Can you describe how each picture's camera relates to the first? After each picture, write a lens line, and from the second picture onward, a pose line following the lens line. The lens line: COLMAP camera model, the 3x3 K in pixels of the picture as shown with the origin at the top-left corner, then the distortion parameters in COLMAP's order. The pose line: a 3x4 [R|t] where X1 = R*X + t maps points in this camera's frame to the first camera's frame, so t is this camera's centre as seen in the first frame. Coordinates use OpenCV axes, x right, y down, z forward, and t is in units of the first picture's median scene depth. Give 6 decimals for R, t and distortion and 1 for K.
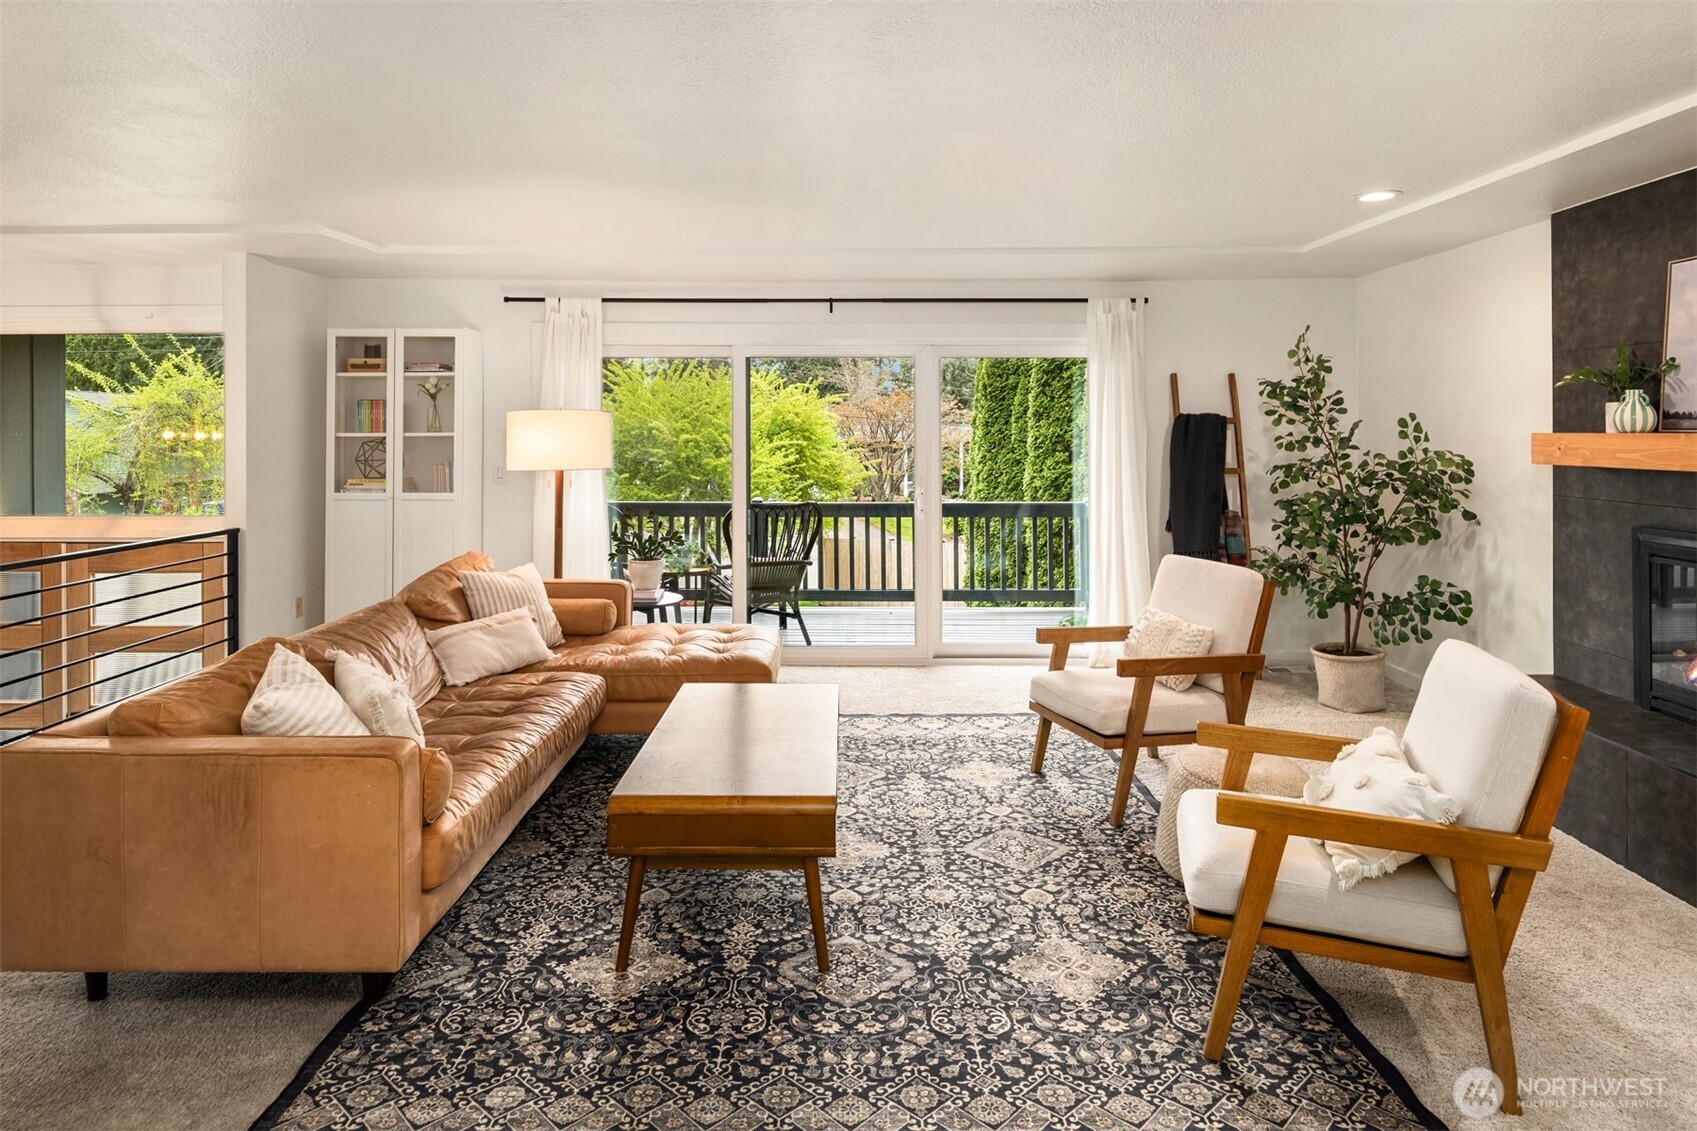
lens RADIAL K [[925.5, 0, 853.8], [0, 925.5, 433.4], [0, 0, 1]] dist [-0.000130, -0.006586]
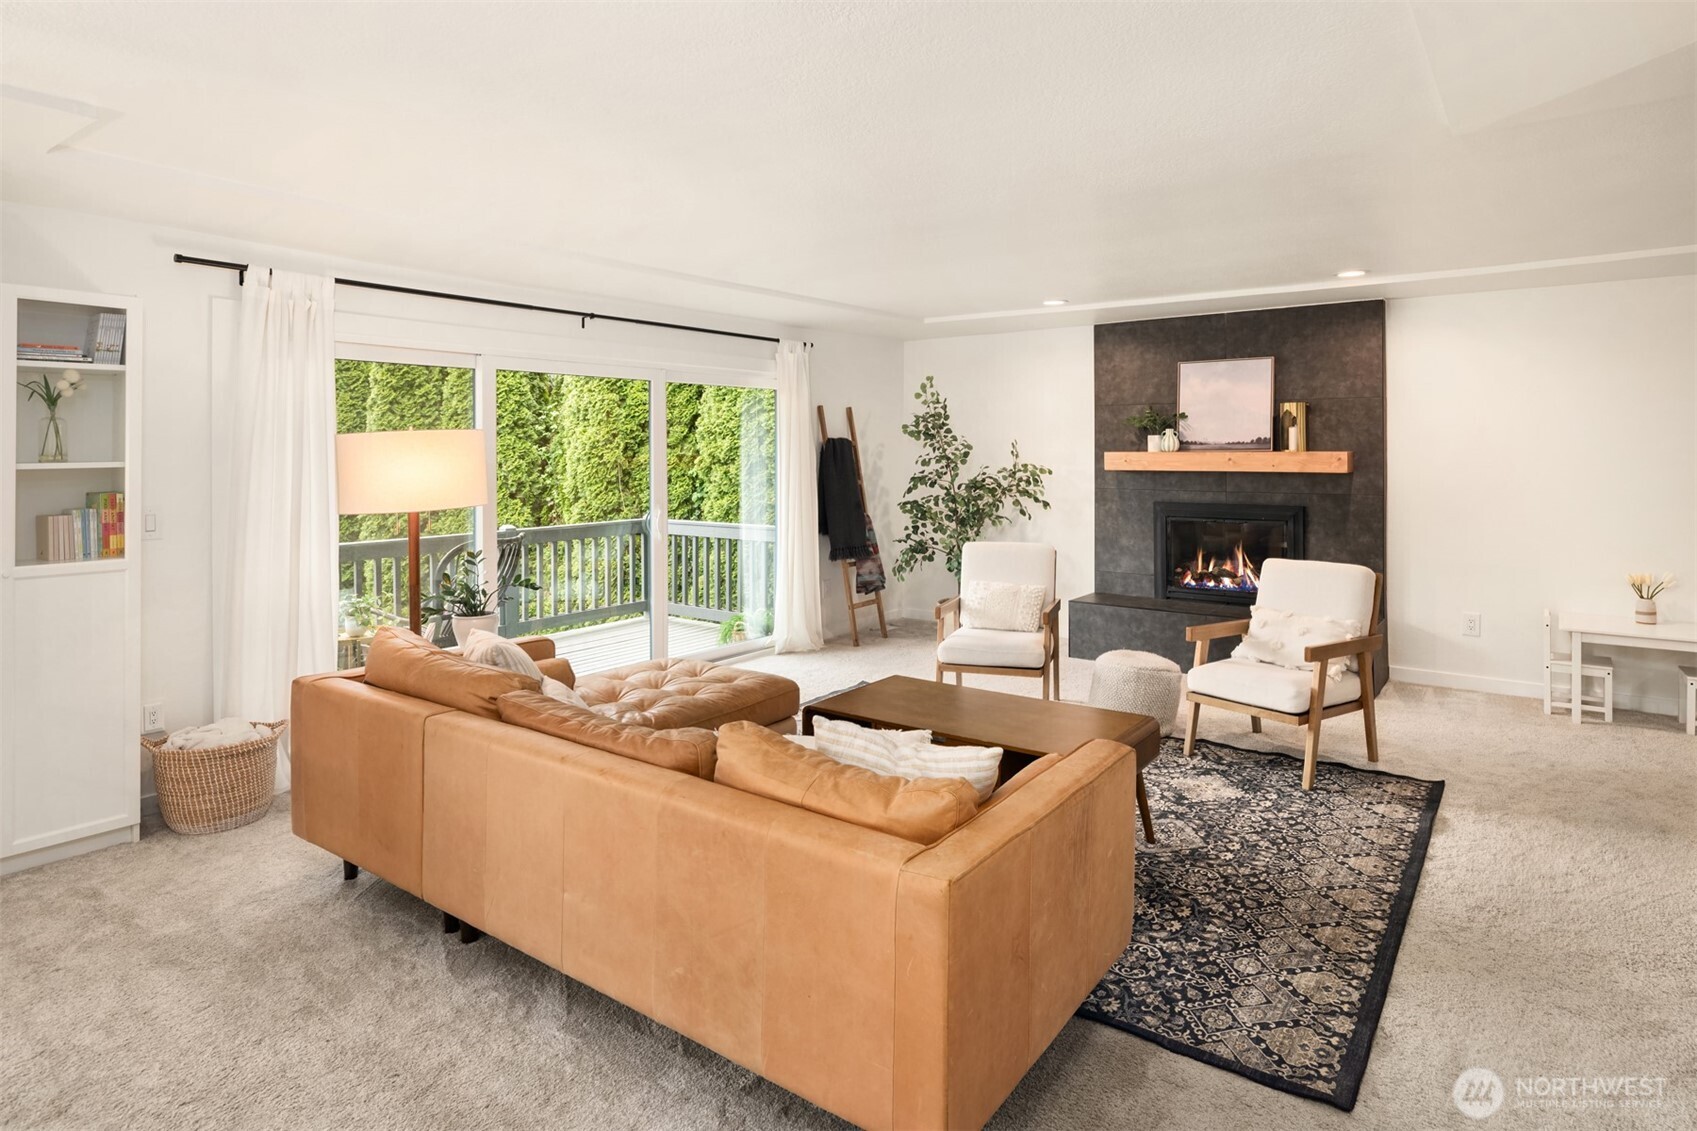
lens RADIAL K [[925.5, 0, 838.1], [0, 925.5, 450.3], [0, 0, 1]] dist [-0.000130, -0.006586]
pose [[0.601610, -0.005134, 0.798773, -0.939923], [0.007566, 0.999971, 0.000729, -0.008682], [-0.798754, 0.005605, 0.601632, 0.356500]]
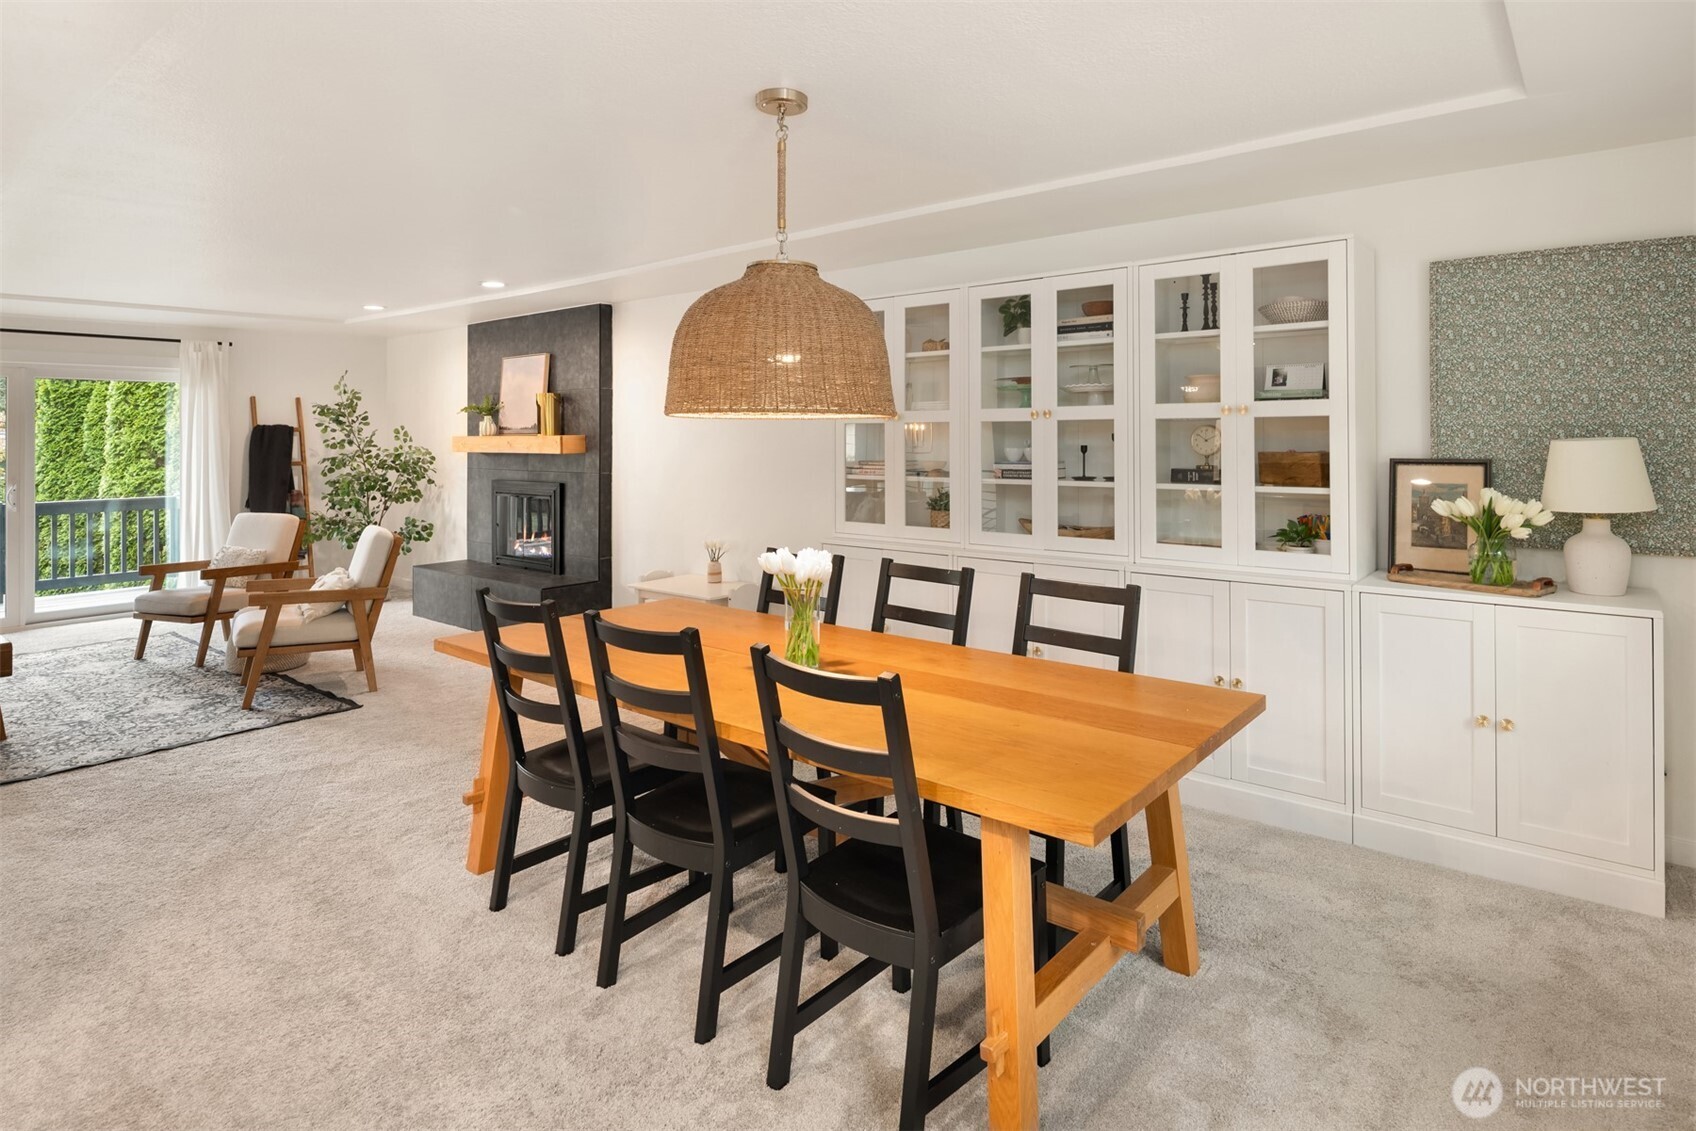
lens RADIAL K [[924.9, 0, 874.5], [0, 924.9, 414.0], [0, 0, 1]] dist [-0.000130, -0.006586]
pose [[0.624878, 0.013053, 0.780613, -0.241893], [0.009077, 0.999671, -0.023982, 0.007399], [-0.780670, 0.022071, 0.624554, -0.926622]]
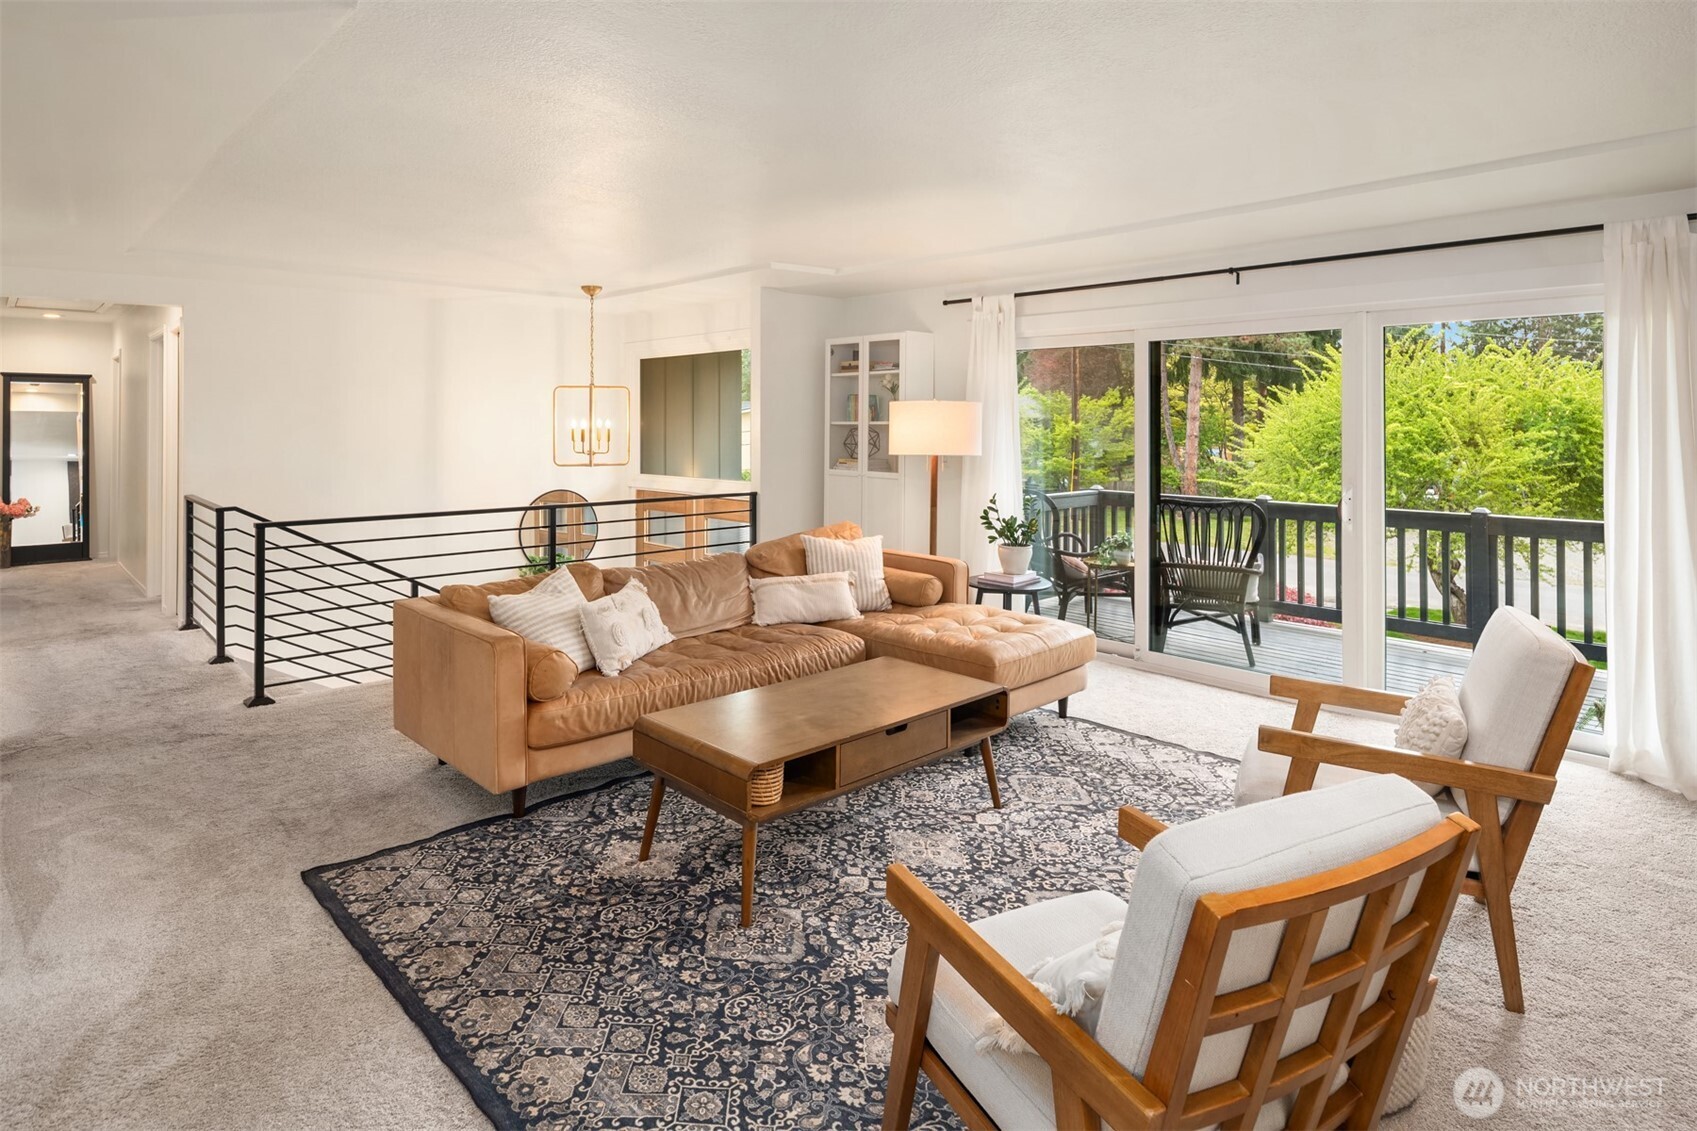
lens RADIAL K [[925.5, 0, 885.8], [0, 925.5, 406.3], [0, 0, 1]] dist [-0.000130, -0.006586]
pose [[0.704547, -0.011137, -0.709570, 0.535538], [-0.002349, 0.999835, -0.018025, 0.002206], [0.709653, 0.014366, 0.704405, 0.228310]]
